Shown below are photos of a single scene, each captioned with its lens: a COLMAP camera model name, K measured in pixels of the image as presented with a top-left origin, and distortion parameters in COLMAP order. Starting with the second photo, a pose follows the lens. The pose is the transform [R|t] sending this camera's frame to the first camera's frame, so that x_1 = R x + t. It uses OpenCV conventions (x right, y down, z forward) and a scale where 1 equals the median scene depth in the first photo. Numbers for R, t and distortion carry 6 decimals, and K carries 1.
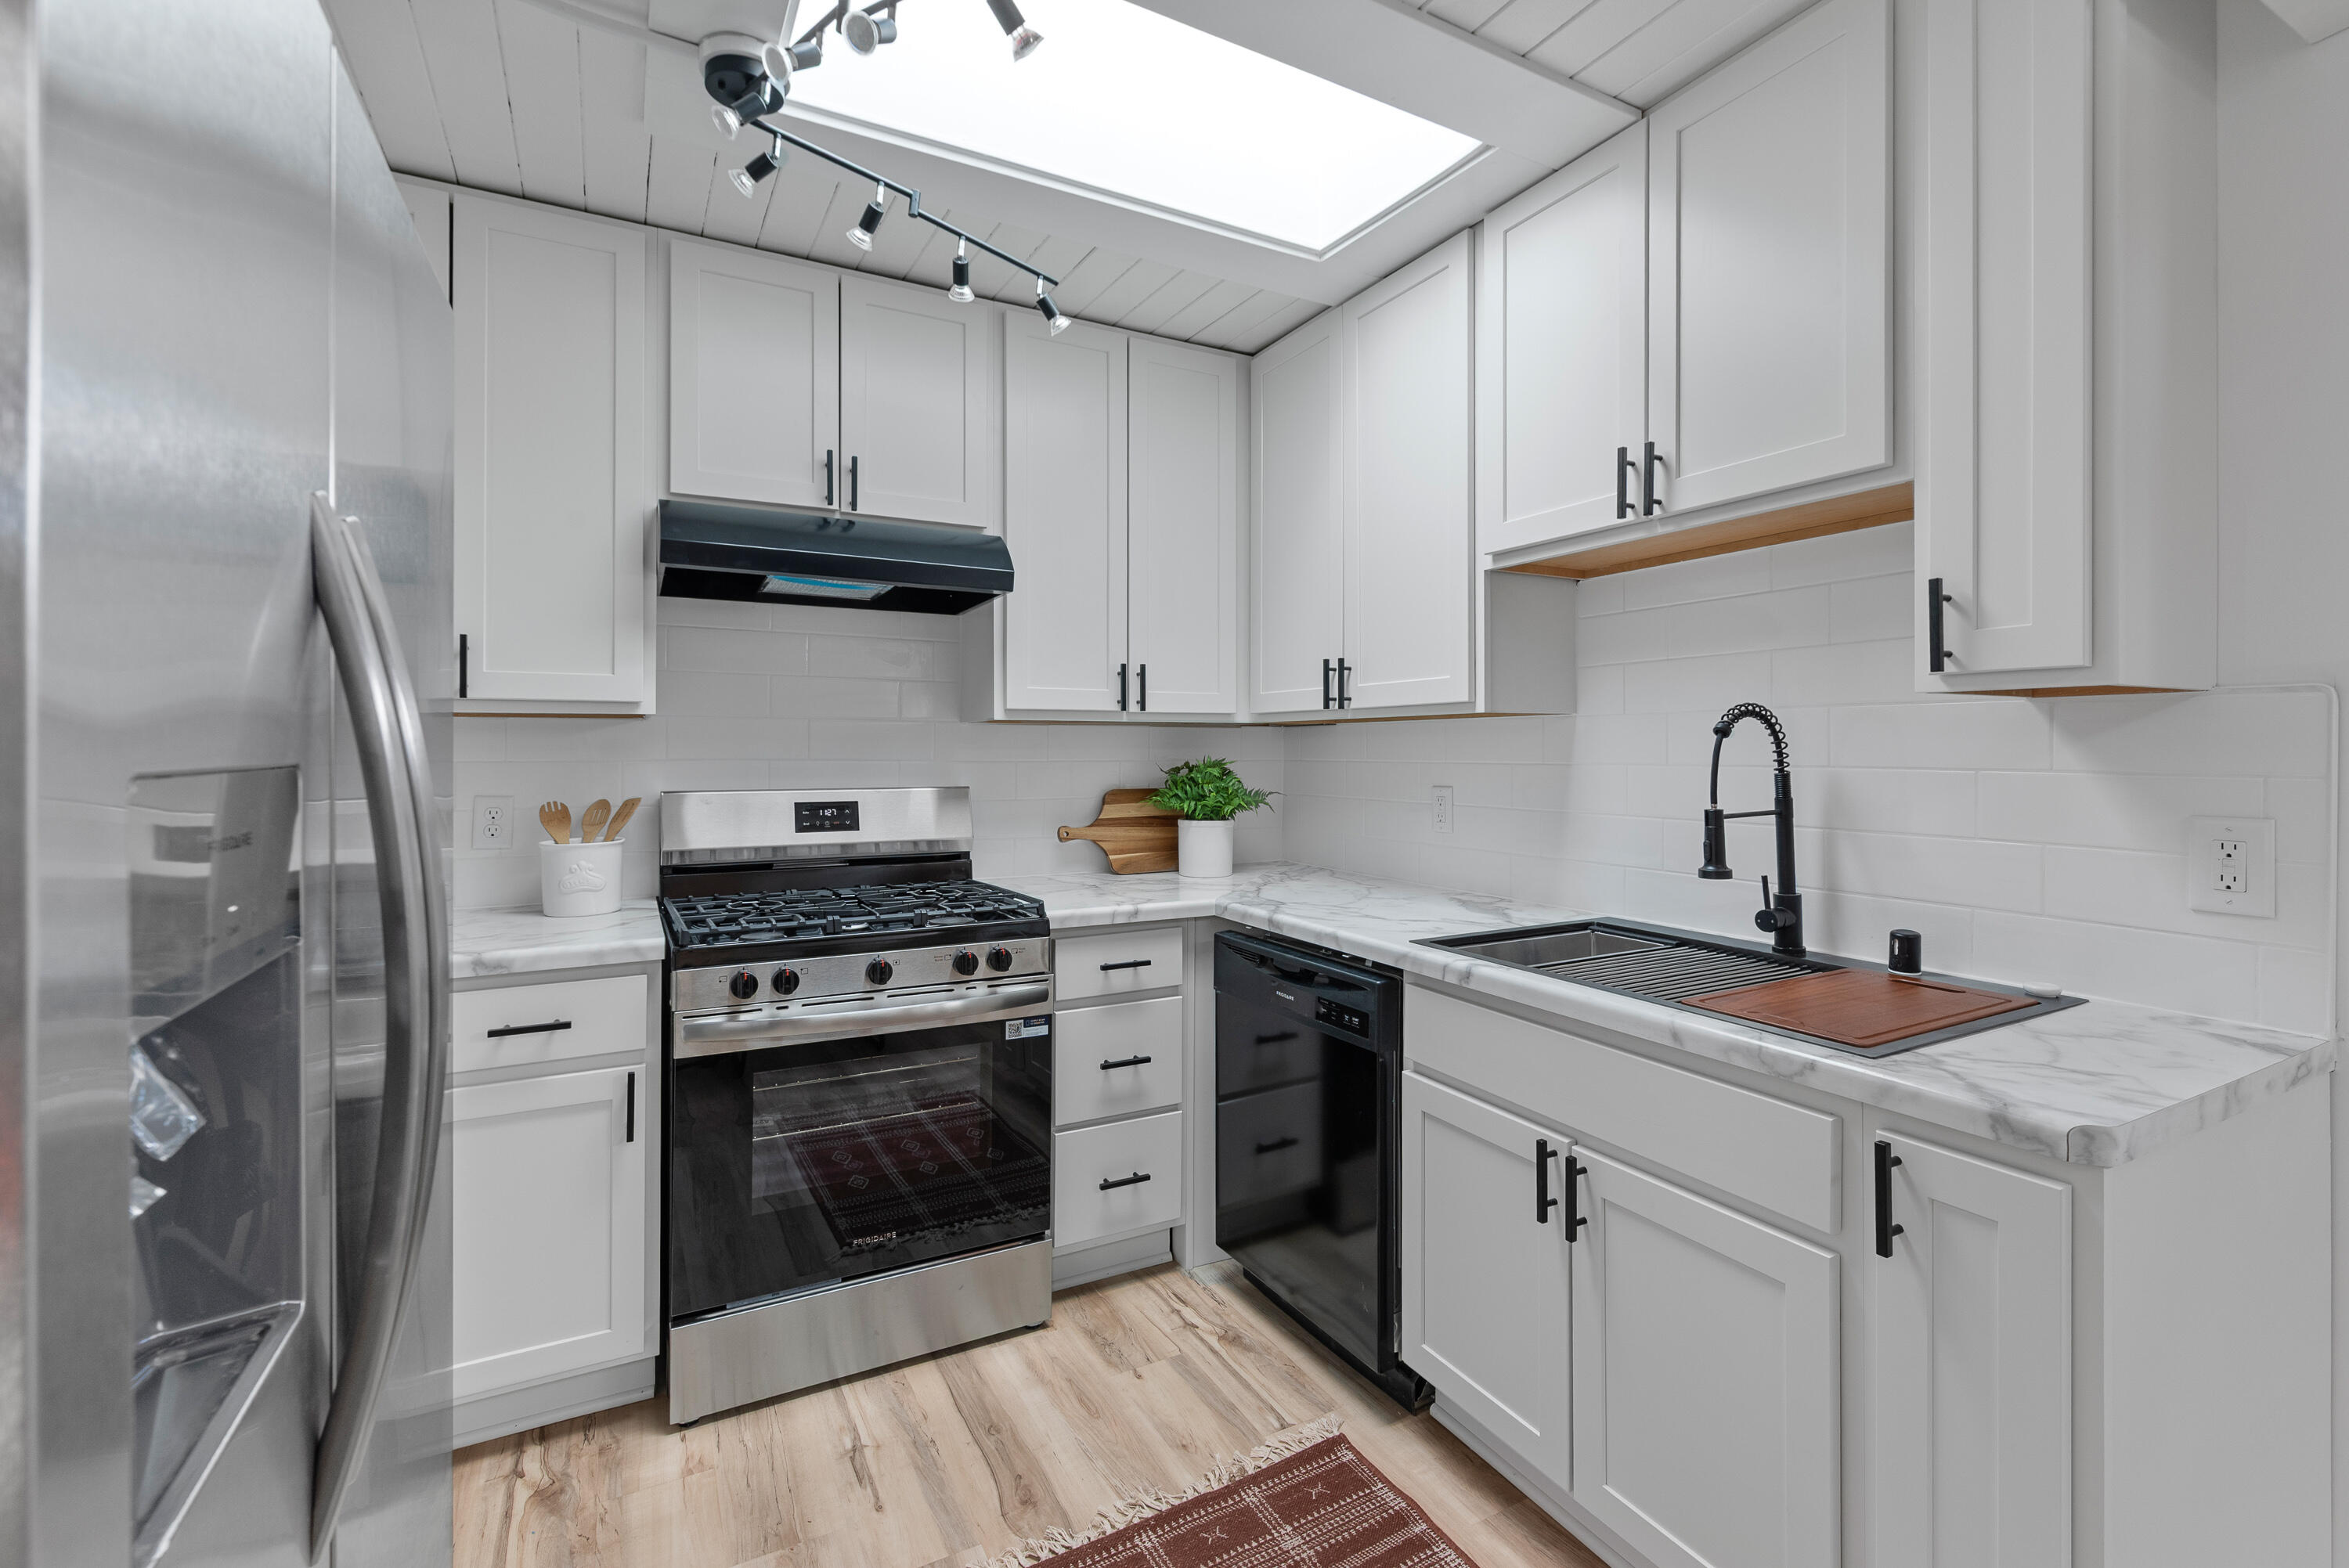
lens RADIAL K [[1049.4, 0, 1191.0], [0, 1049.4, 744.3], [0, 0, 1]] dist [0.000666, -0.000088]
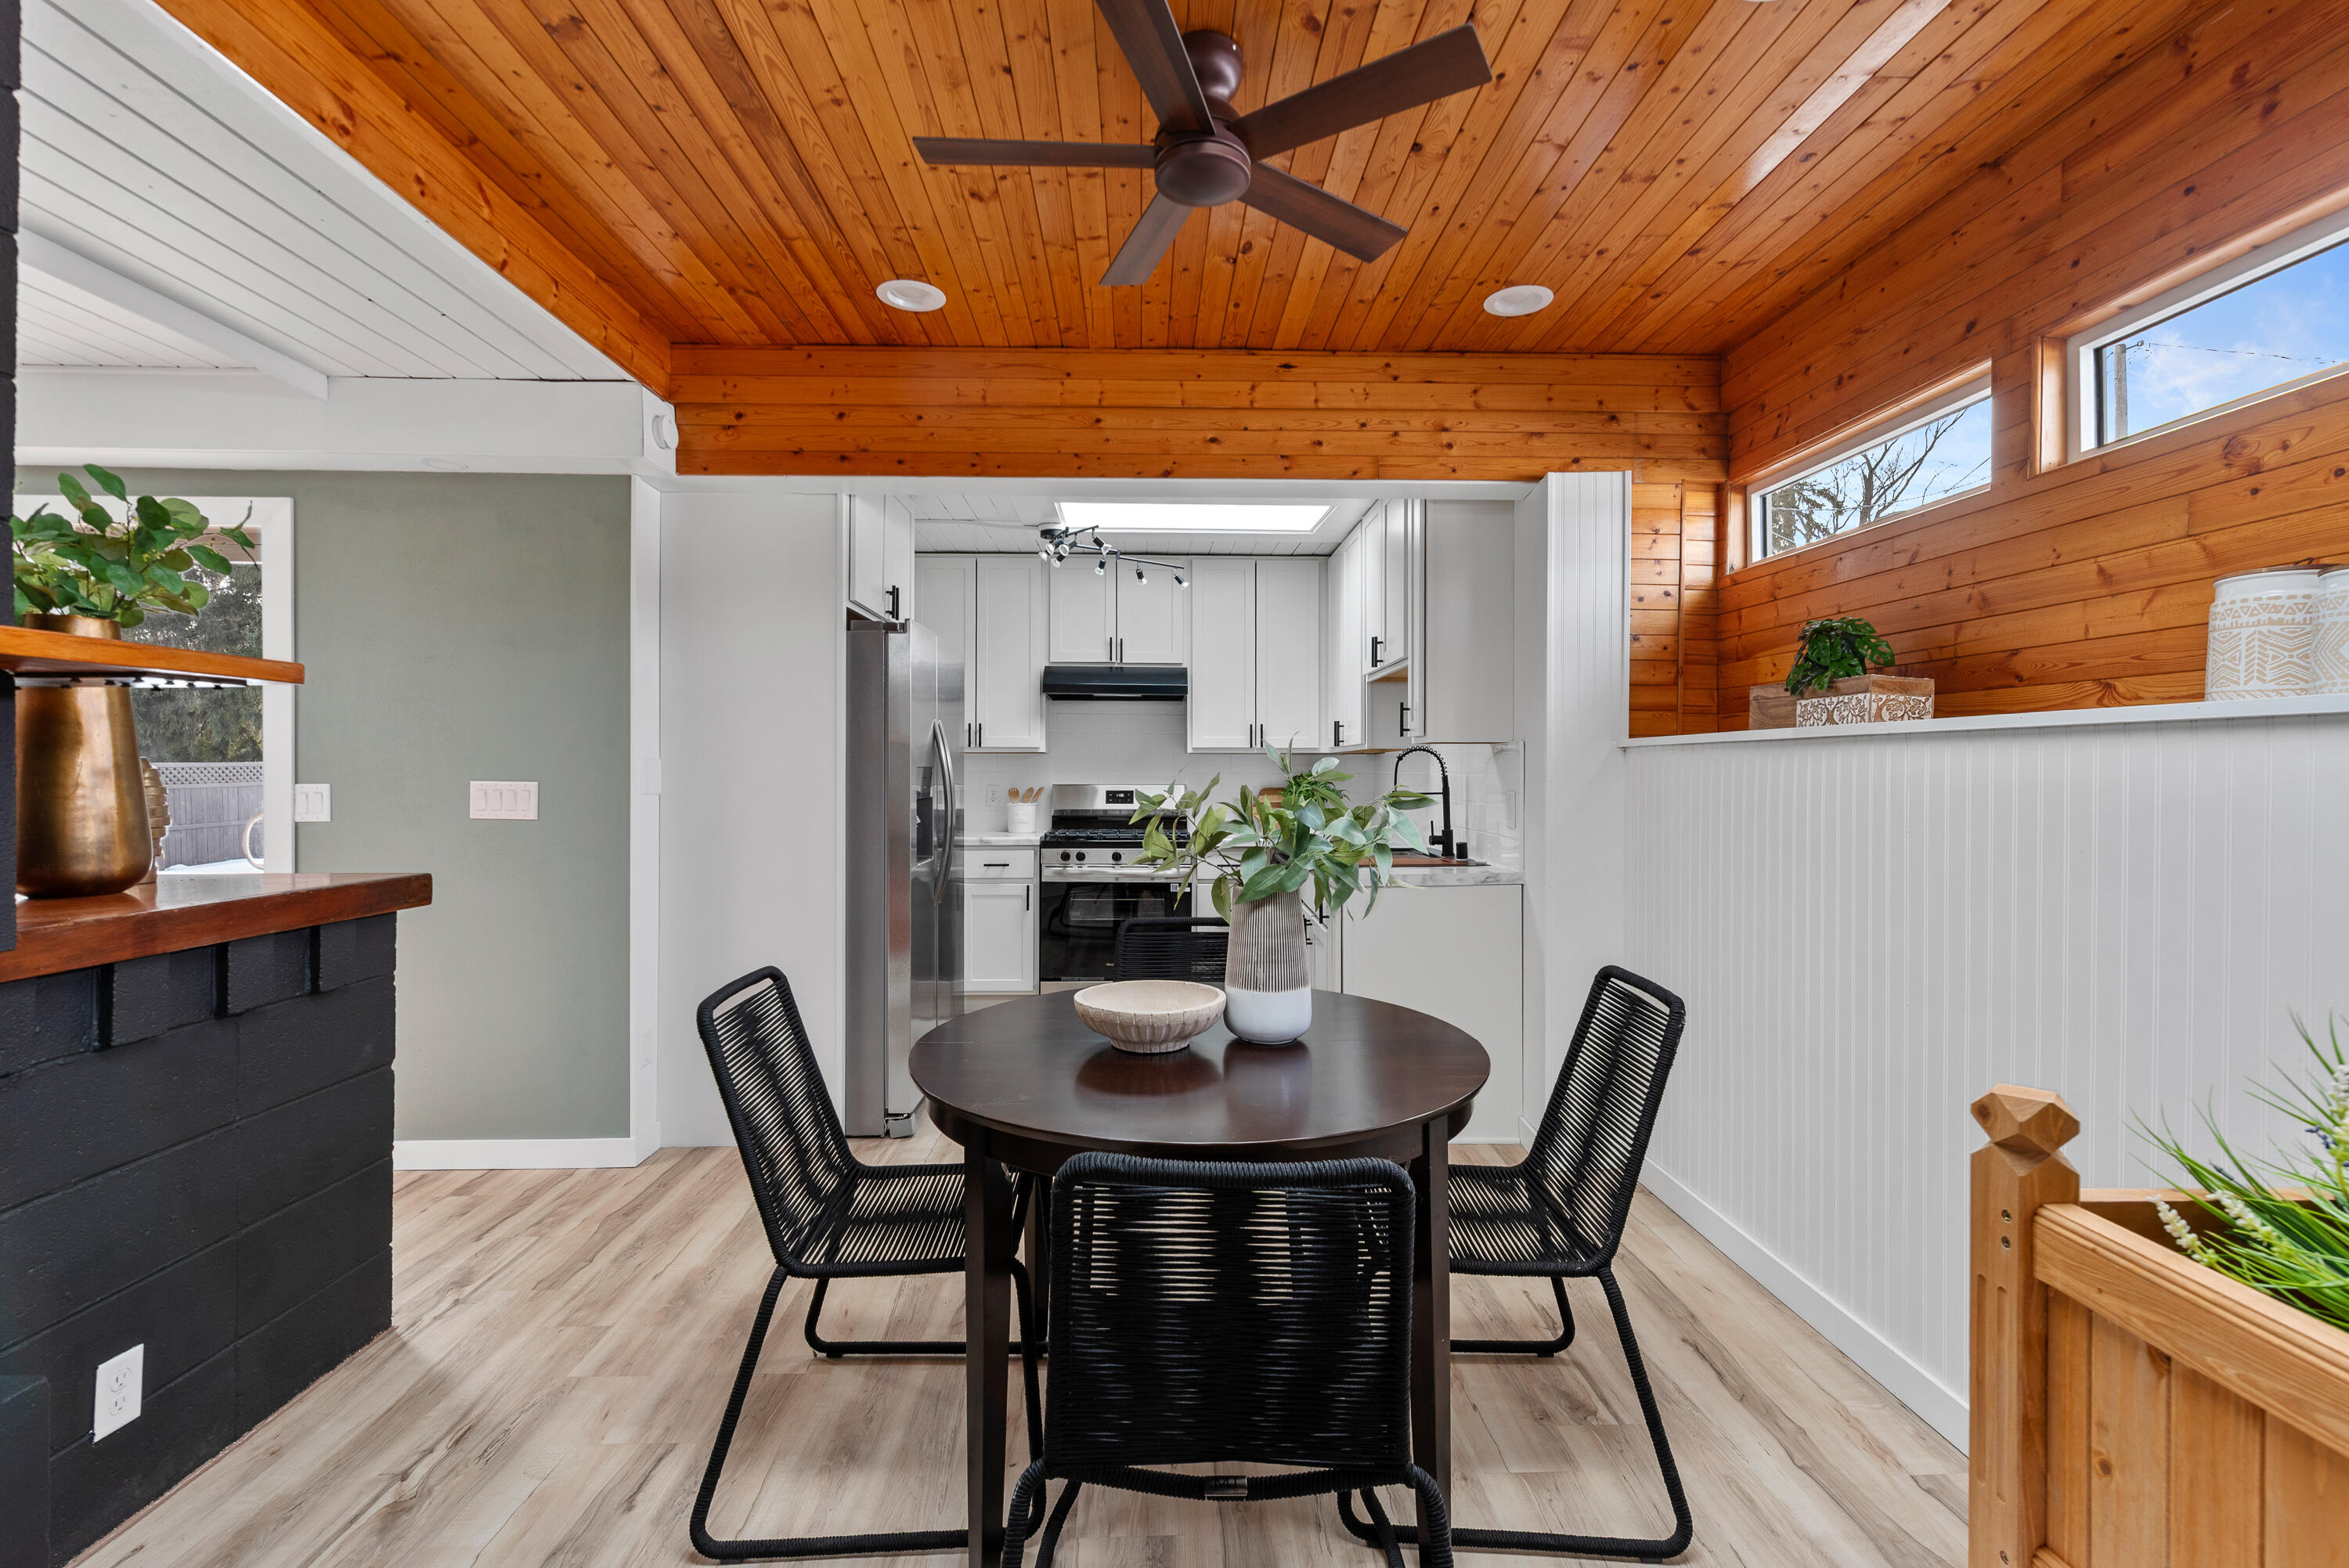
lens RADIAL K [[1049.4, 0, 1191.0], [0, 1049.4, 744.3], [0, 0, 1]] dist [0.000666, -0.000088]
pose [[0.898336, -0.009561, -0.439205, 0.950946], [0.002589, 0.999861, -0.016470, -0.004826], [0.439301, 0.013659, 0.898236, -1.148400]]
